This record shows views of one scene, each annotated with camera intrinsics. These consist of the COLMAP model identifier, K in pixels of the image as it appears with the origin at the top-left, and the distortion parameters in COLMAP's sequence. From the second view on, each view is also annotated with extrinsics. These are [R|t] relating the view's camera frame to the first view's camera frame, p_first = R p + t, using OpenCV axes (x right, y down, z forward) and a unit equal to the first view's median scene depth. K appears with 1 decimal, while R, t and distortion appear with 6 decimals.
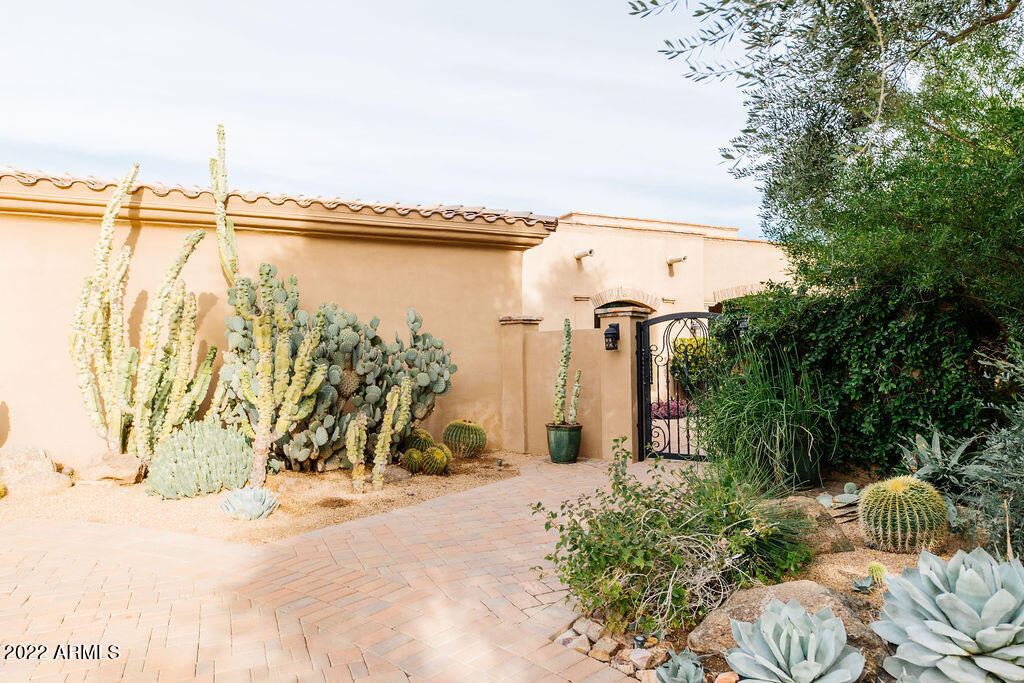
lens RADIAL K [[608.3, 0, 516.8], [0, 608.3, 345.7], [0, 0, 1]] dist [-0.009431, -0.000699]
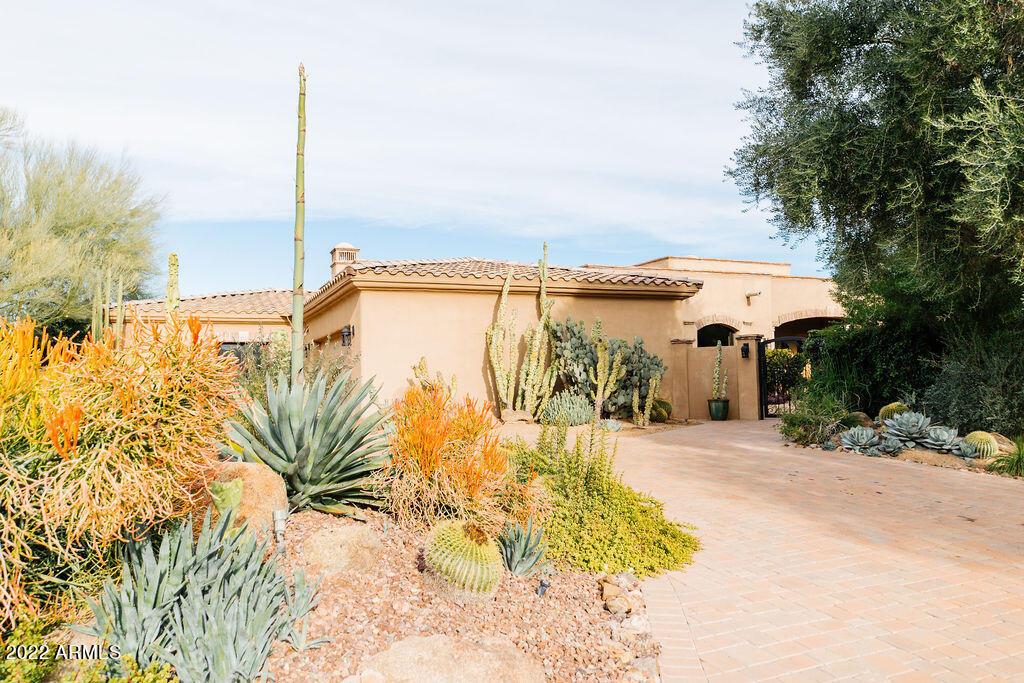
lens RADIAL K [[671.3, 0, 507.7], [0, 671.3, 338.6], [0, 0, 1]] dist [-0.000264, -0.001910]
pose [[0.999911, -0.007948, -0.010758, -0.529456], [0.007633, 0.999548, -0.029086, 0.002081], [0.010984, 0.029002, 0.999519, -1.011521]]
